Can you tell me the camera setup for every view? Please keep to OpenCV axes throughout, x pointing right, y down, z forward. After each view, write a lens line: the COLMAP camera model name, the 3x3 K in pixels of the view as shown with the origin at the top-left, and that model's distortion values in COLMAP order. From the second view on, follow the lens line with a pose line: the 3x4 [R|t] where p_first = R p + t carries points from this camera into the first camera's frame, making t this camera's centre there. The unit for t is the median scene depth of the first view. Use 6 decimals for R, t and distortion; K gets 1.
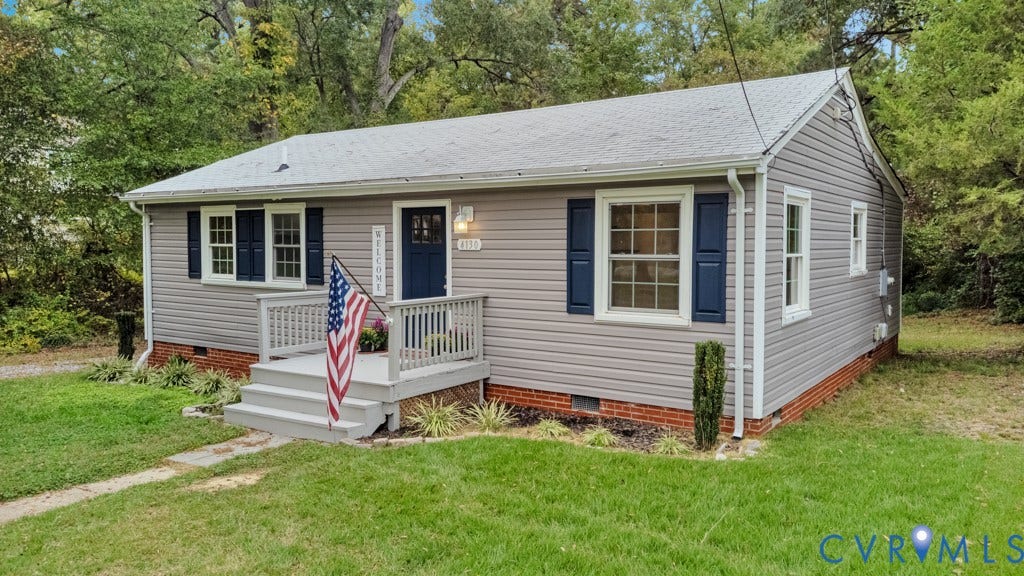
lens RADIAL K [[759.0, 0, 524.4], [0, 759.0, 286.5], [0, 0, 1]] dist [-0.002644, -0.001970]
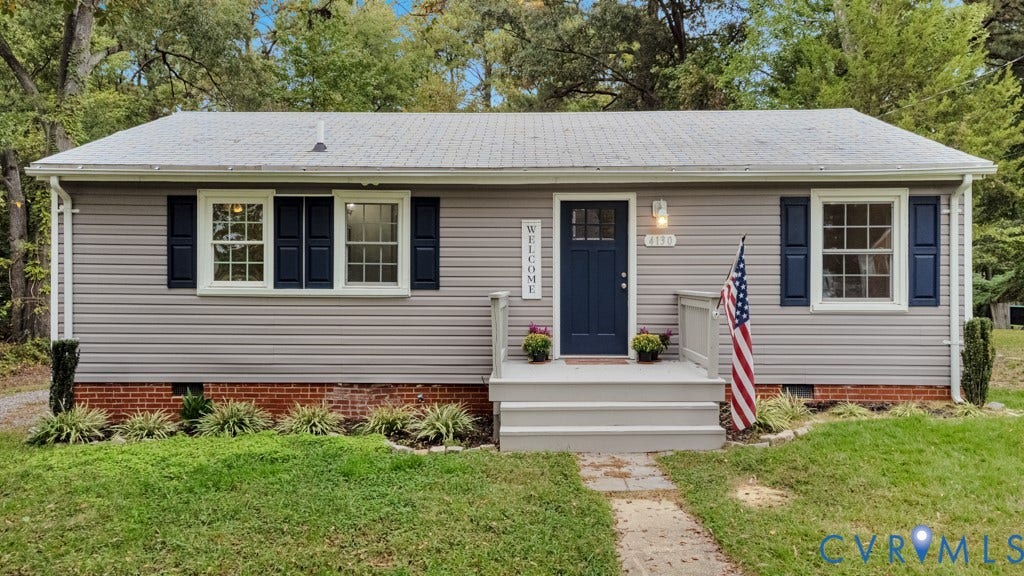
lens RADIAL K [[758.1, 0, 512.0], [0, 758.1, 288.0], [0, 0, 1]] dist [0.039656, 0.003789]
pose [[0.838942, -0.006439, 0.544182, -0.699685], [0.031464, 0.998831, -0.036689, 0.031741], [-0.543310, 0.047902, 0.838164, 0.273288]]
